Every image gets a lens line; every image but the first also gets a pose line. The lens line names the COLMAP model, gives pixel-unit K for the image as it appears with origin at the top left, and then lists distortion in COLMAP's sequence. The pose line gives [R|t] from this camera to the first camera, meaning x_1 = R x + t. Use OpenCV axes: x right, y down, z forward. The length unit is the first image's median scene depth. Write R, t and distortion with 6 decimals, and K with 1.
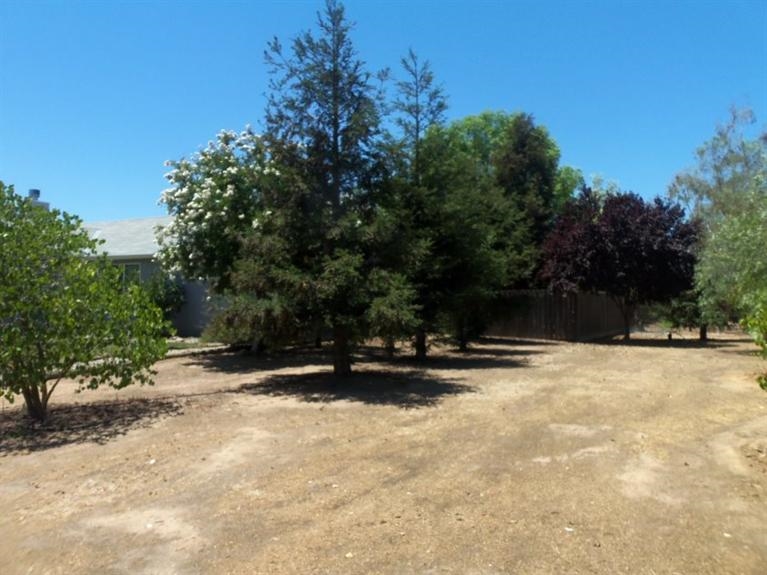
lens RADIAL K [[634.9, 0, 386.1], [0, 634.9, 290.0], [0, 0, 1]] dist [0.017228, 0.006258]
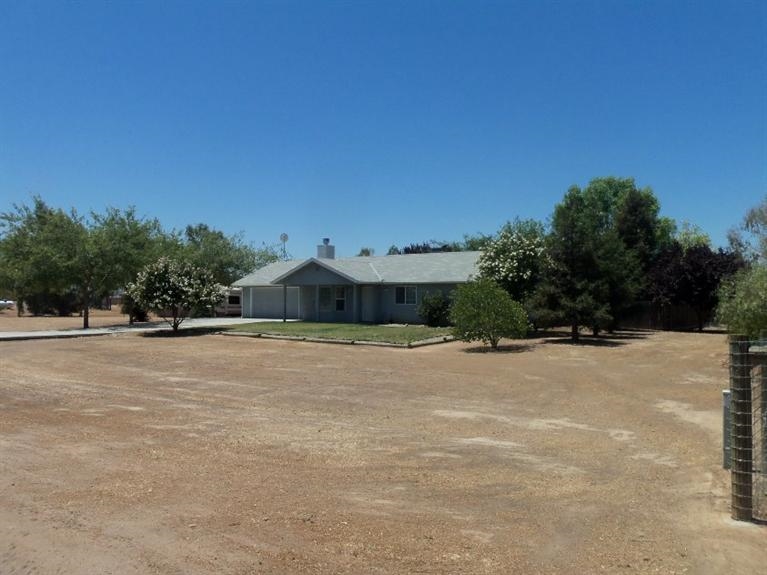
lens RADIAL K [[634.9, 0, 380.1], [0, 634.9, 285.4], [0, 0, 1]] dist [0.017228, 0.006258]
pose [[0.989294, 0.000090, -0.145935, -0.225191], [0.000144, 0.999999, 0.001593, -0.045753], [0.145935, -0.001597, 0.989293, -0.822438]]
